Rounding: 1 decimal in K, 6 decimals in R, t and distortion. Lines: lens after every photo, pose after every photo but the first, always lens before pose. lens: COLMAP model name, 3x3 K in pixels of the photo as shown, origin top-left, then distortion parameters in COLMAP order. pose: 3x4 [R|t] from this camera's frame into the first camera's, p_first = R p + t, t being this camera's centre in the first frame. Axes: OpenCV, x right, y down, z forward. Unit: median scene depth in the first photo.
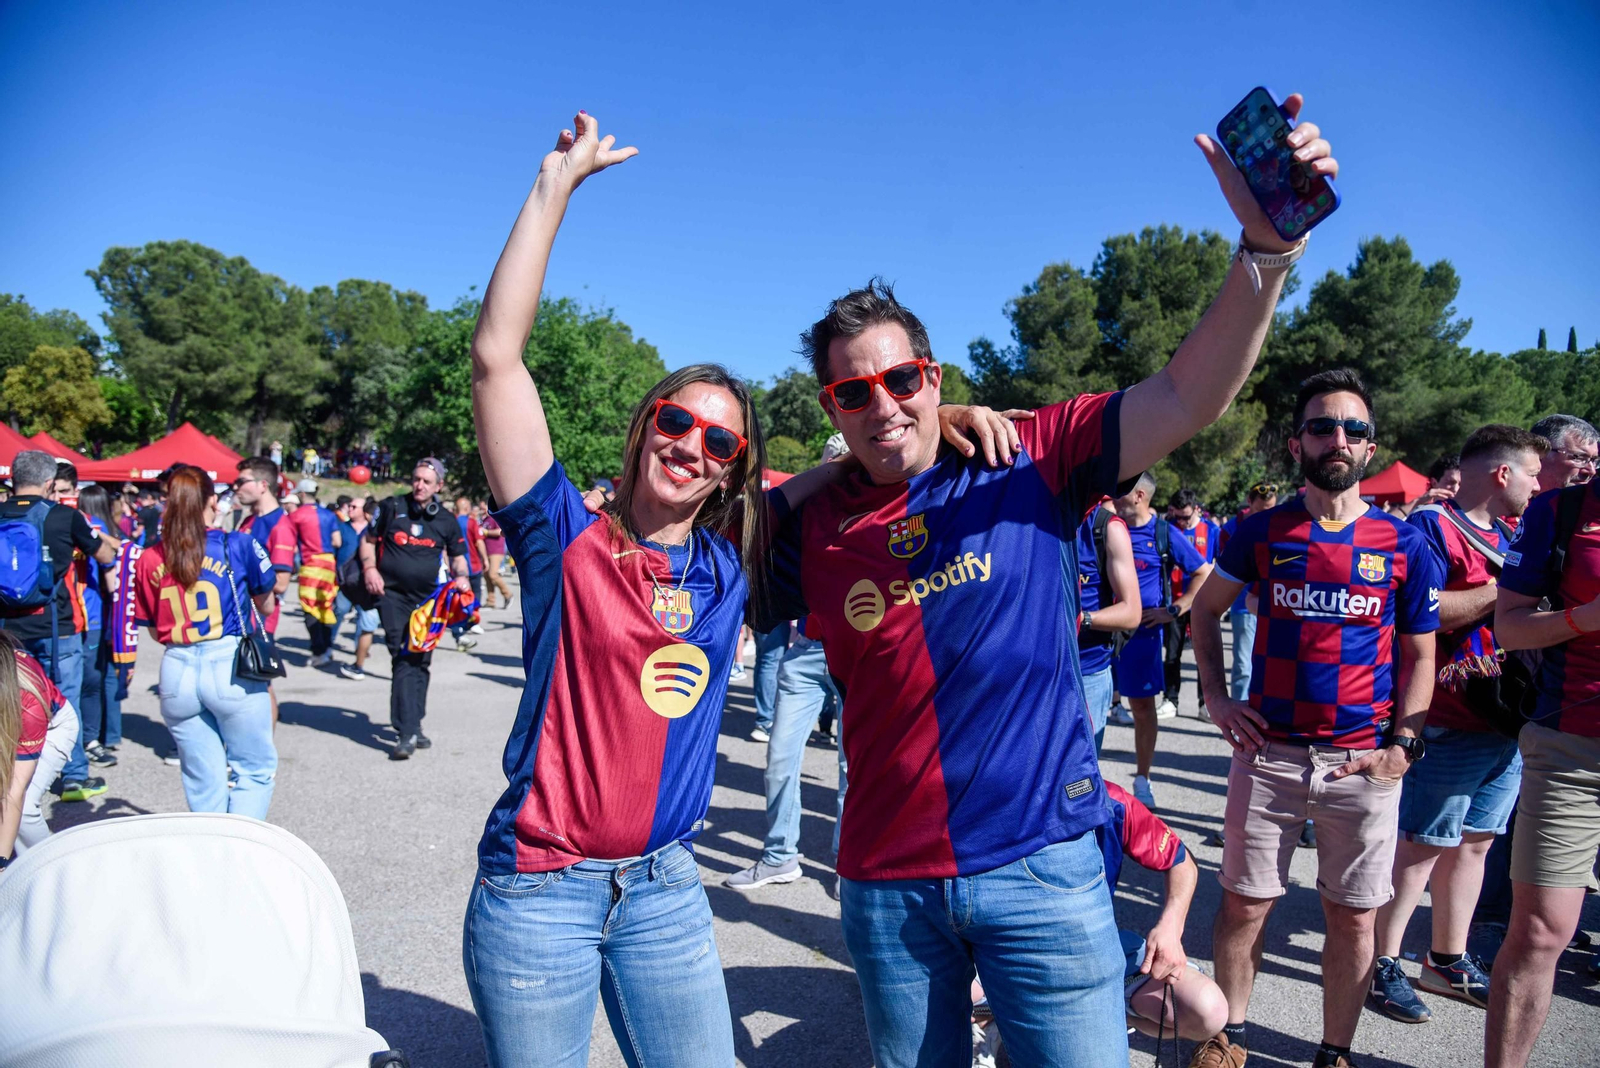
lens RADIAL K [[1075.0, 0, 803.7], [0, 1075.0, 538.9], [0, 0, 1]] dist [-0.114351, 0.057140]
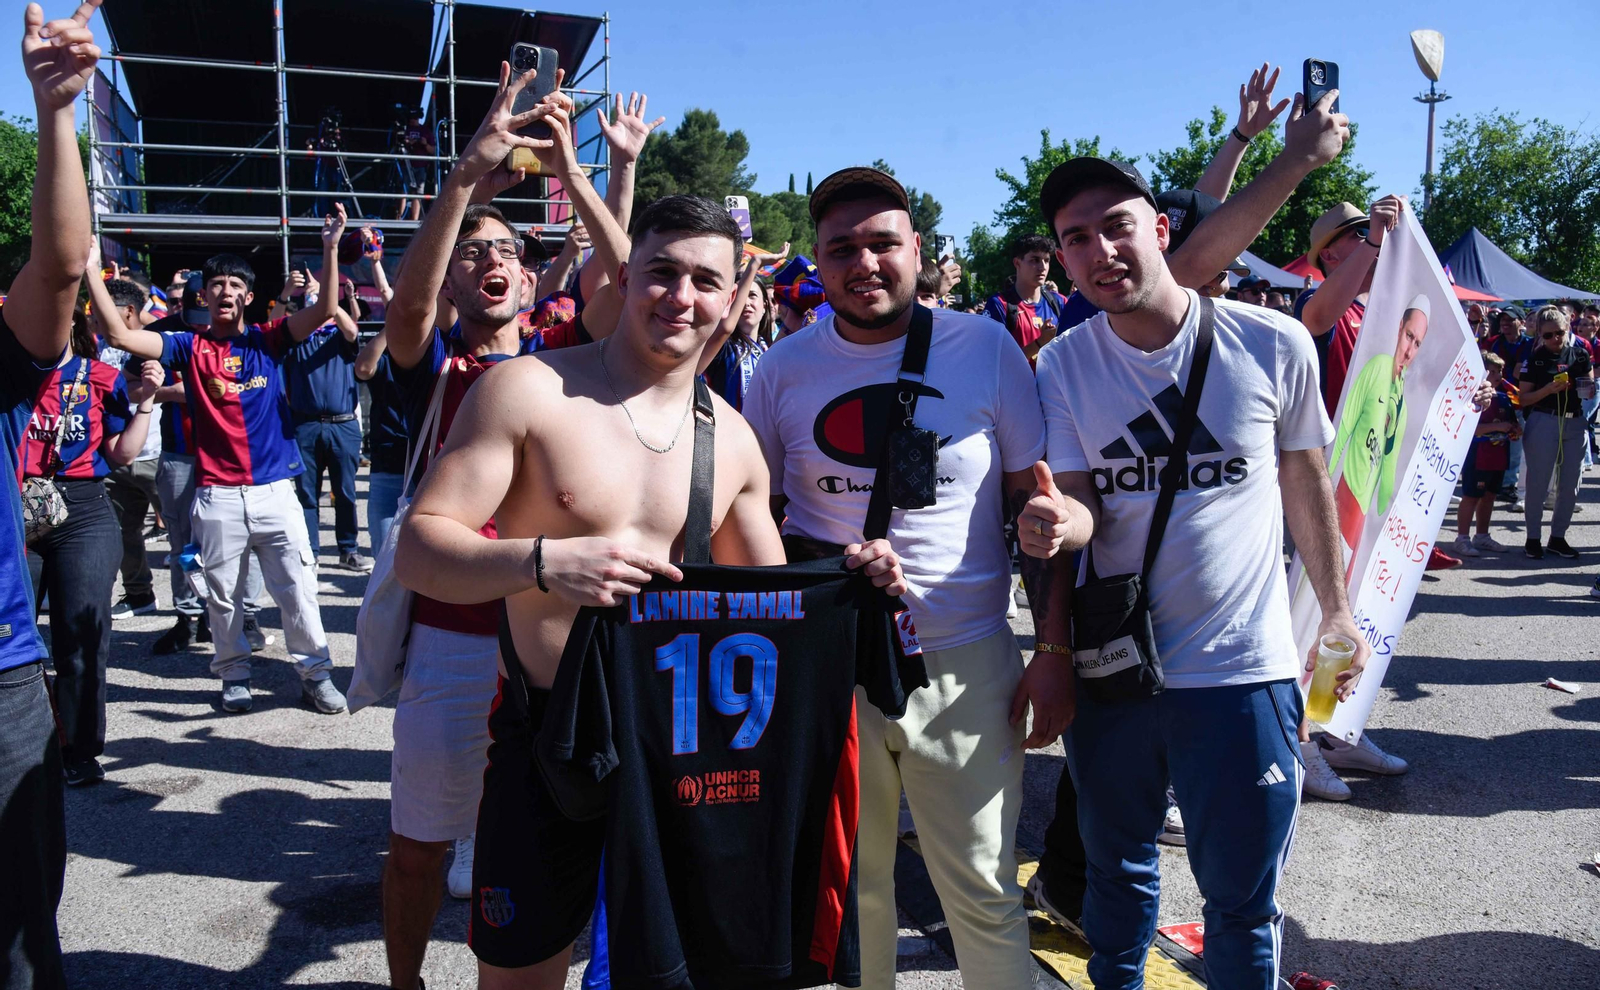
lens RADIAL K [[1079.6, 0, 800.0], [0, 1079.6, 495.0], [0, 0, 1]] dist [-0.126532, 0.080424]
pose [[0.798526, -0.103687, 0.592963, -0.228644], [0.016658, 0.988482, 0.150416, 0.002632], [-0.601730, -0.110234, 0.791056, -0.253180]]
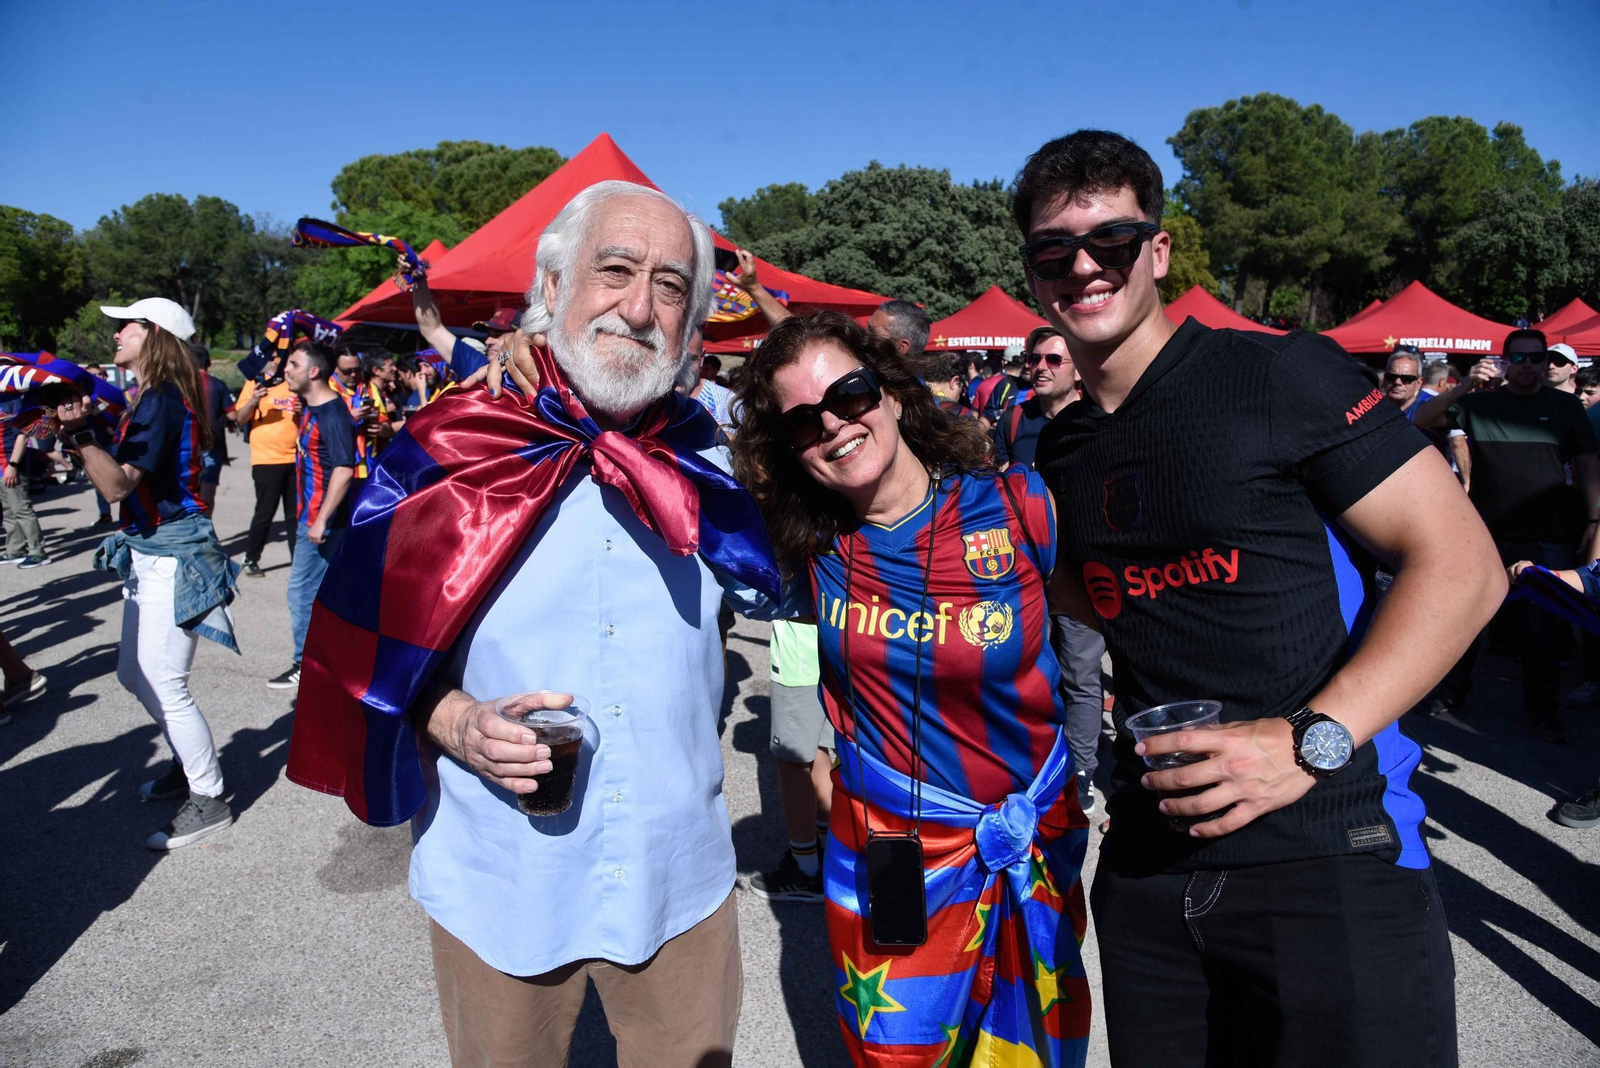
lens RADIAL K [[1075.0, 0, 803.7], [0, 1075.0, 538.9], [0, 0, 1]] dist [-0.114351, 0.057140]
pose [[0.749389, 0.087139, -0.656371, -0.262861], [-0.008987, 0.992550, 0.121509, -0.002160], [0.662069, -0.085158, 0.744589, 0.002495]]
